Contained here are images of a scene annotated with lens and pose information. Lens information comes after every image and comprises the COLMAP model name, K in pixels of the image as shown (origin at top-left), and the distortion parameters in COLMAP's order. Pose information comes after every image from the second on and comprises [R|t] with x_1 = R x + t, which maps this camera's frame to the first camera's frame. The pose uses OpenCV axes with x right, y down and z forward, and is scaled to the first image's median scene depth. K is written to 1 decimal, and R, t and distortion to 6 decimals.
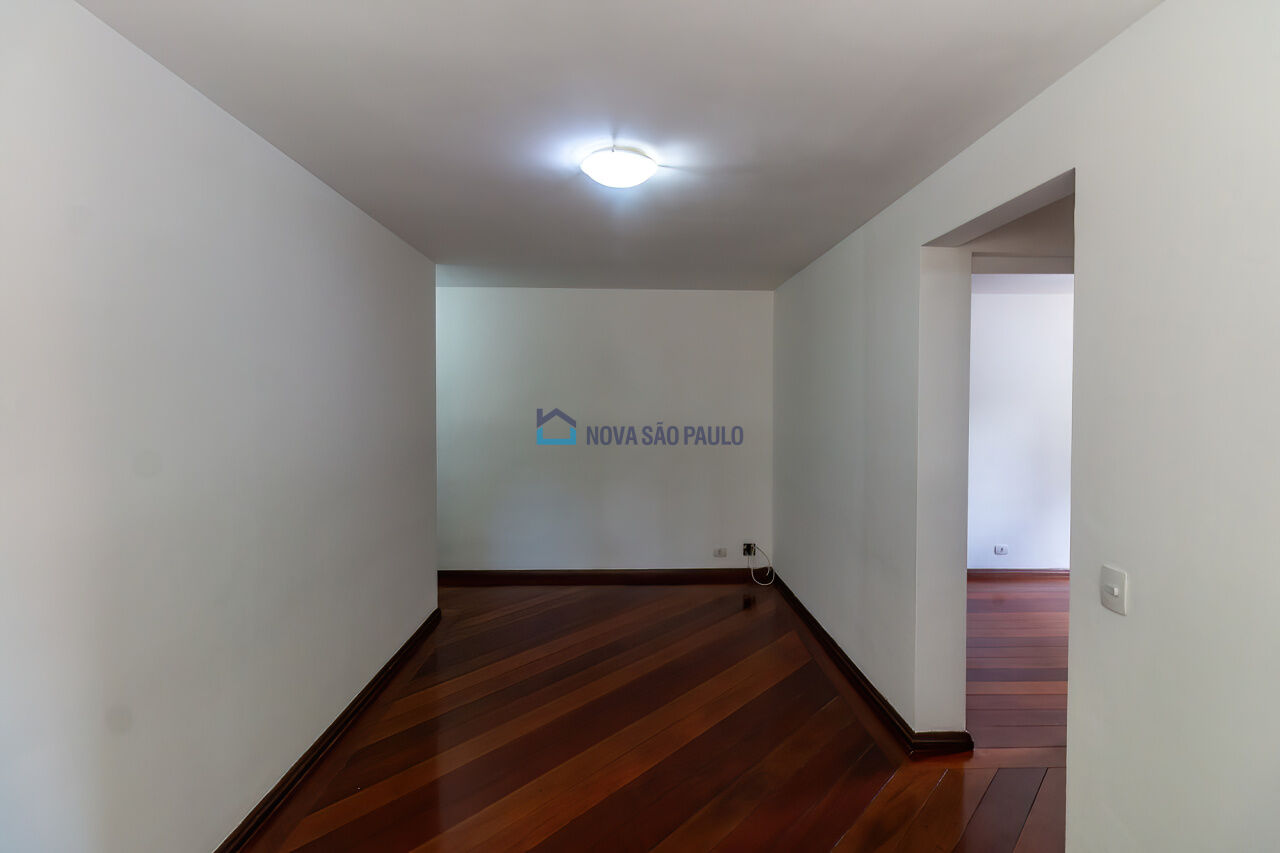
lens RADIAL K [[593.8, 0, 635.7], [0, 593.8, 419.7], [0, 0, 1]] dist [-0.009680, -0.000840]
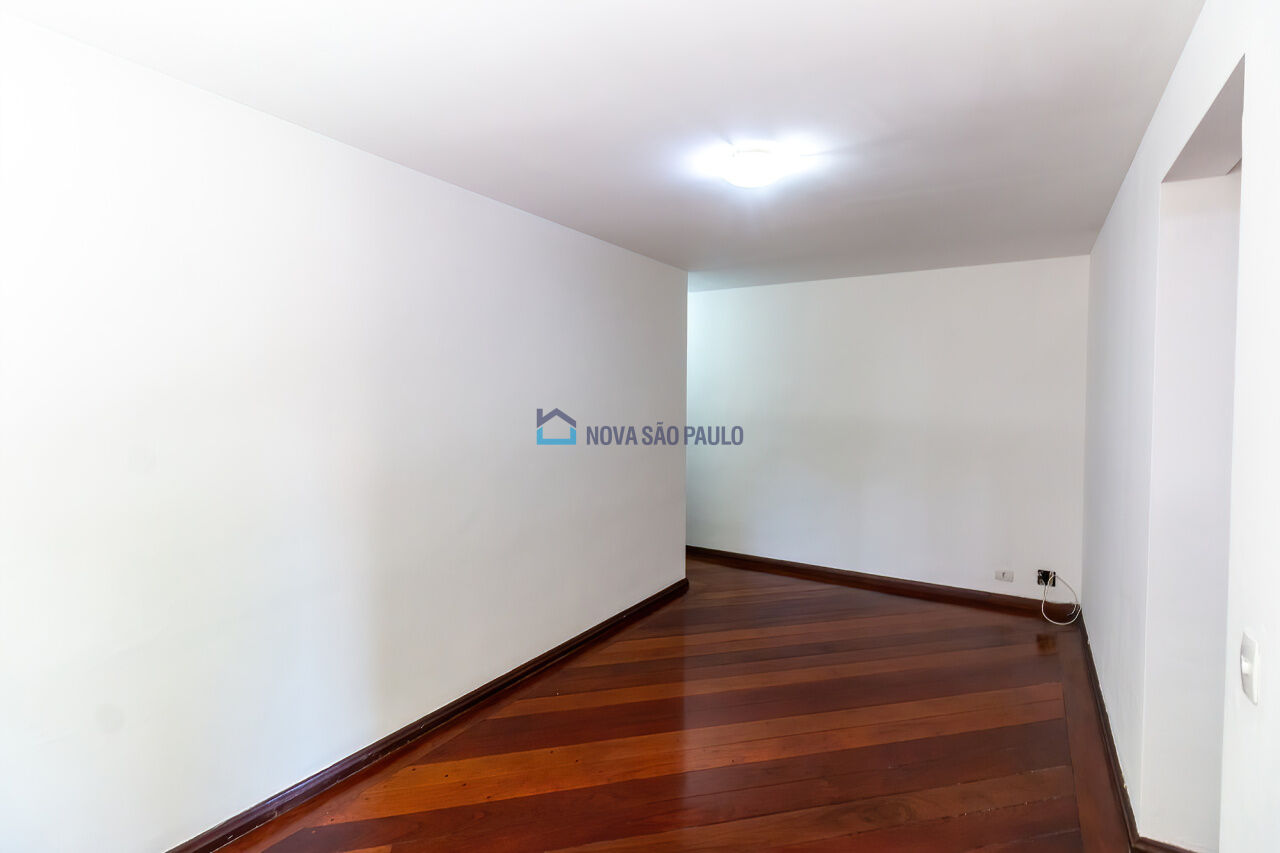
lens RADIAL K [[593.8, 0, 628.1], [0, 593.8, 420.5], [0, 0, 1]] dist [-0.009680, -0.000840]
pose [[0.824974, 0.027587, -0.564498, 0.284768], [-0.021771, 0.999618, 0.017035, 0.002410], [0.564752, -0.001764, 0.825259, 0.014212]]
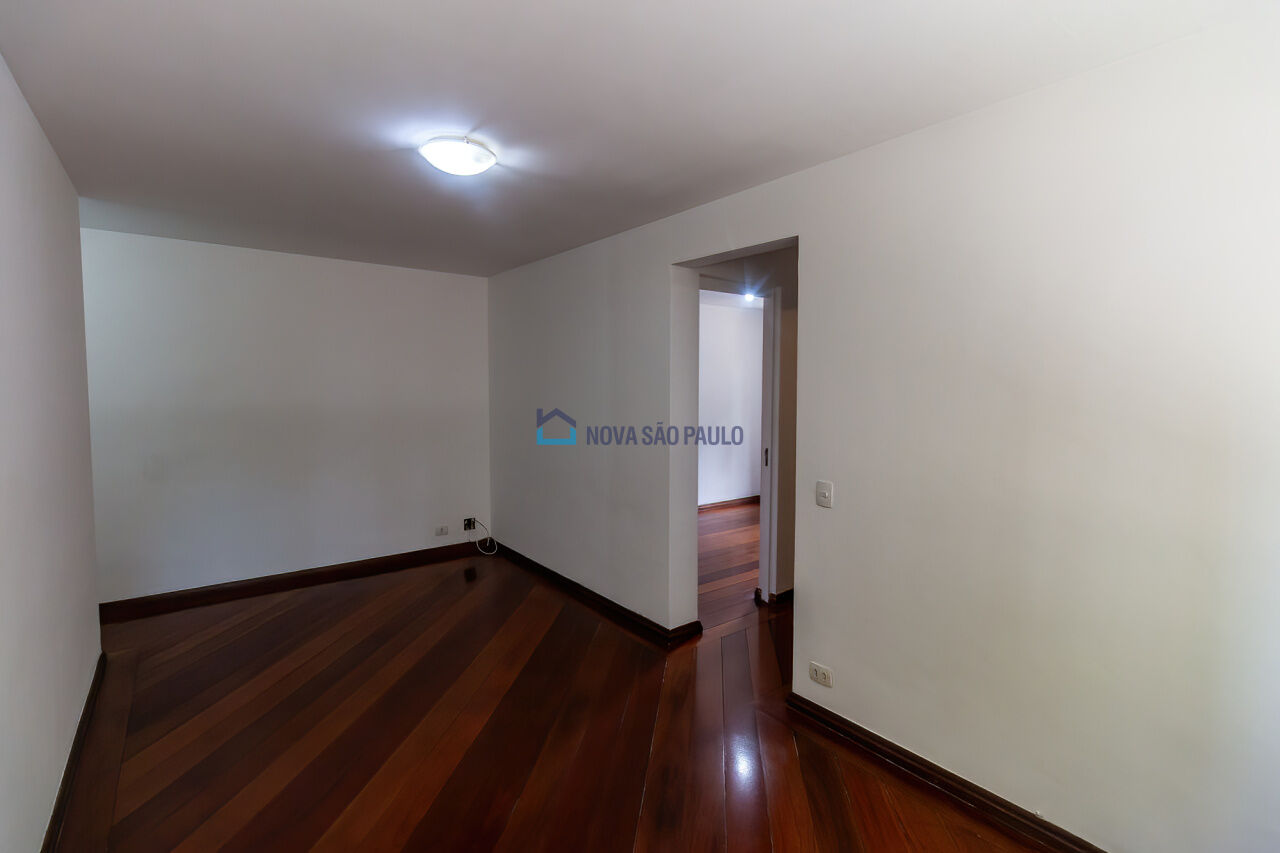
lens RADIAL K [[593.8, 0, 641.6], [0, 593.8, 424.5], [0, 0, 1]] dist [-0.009680, -0.000840]
pose [[0.802424, -0.040208, 0.595398, -0.303412], [0.016053, 0.998821, 0.045817, 0.000595], [-0.596539, -0.027207, 0.802123, -0.024715]]
